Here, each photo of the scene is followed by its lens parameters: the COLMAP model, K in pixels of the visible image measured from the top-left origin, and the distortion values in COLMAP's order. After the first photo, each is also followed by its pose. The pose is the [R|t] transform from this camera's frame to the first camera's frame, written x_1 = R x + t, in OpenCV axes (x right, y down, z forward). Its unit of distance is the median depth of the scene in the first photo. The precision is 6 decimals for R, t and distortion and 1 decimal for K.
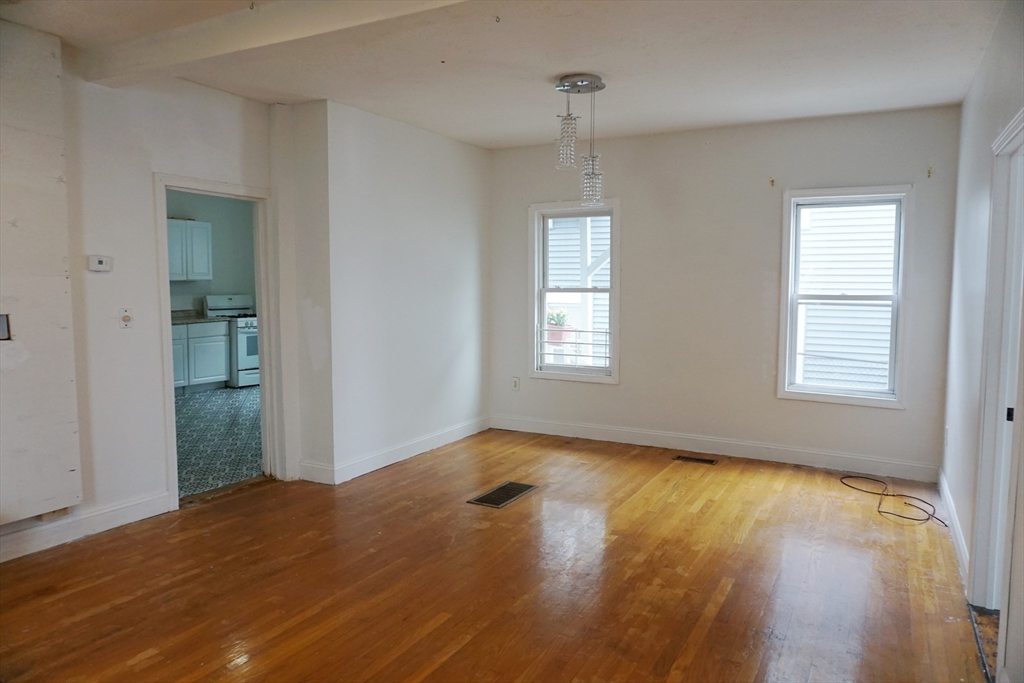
lens RADIAL K [[680.2, 0, 512.0], [0, 680.2, 341.5], [0, 0, 1]] dist [-0.060307, 0.038468]
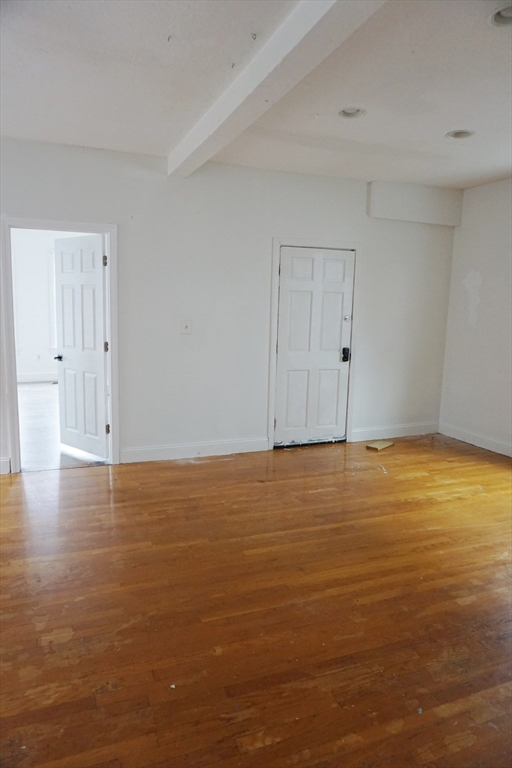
lens RADIAL K [[510.1, 0, 256.0], [0, 510.1, 384.0], [0, 0, 1]] dist [-0.060307, 0.038468]
pose [[-0.769057, -0.120640, 0.627692, -0.403730], [0.027370, 0.974911, 0.220907, -0.081116], [-0.638594, 0.187070, -0.746460, 0.962948]]
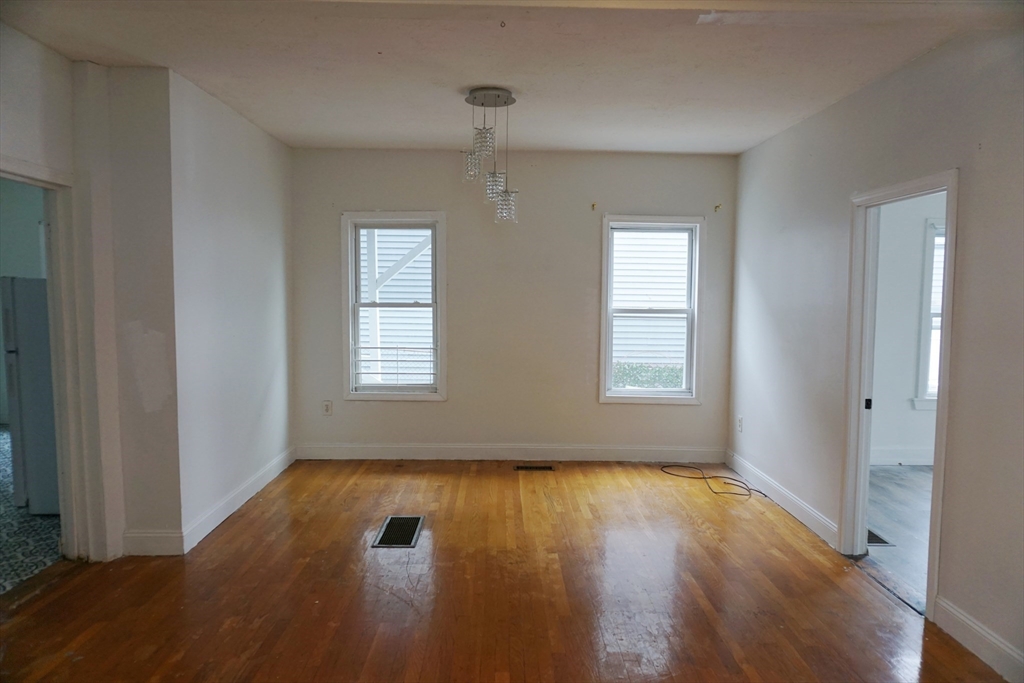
lens RADIAL K [[680.2, 0, 512.0], [0, 680.2, 341.5], [0, 0, 1]] dist [-0.060307, 0.038468]
pose [[0.866162, -0.031293, 0.498782, -0.300033], [0.036851, 0.999320, -0.001298, -0.021625], [-0.498402, 0.019505, 0.866726, 0.118141]]
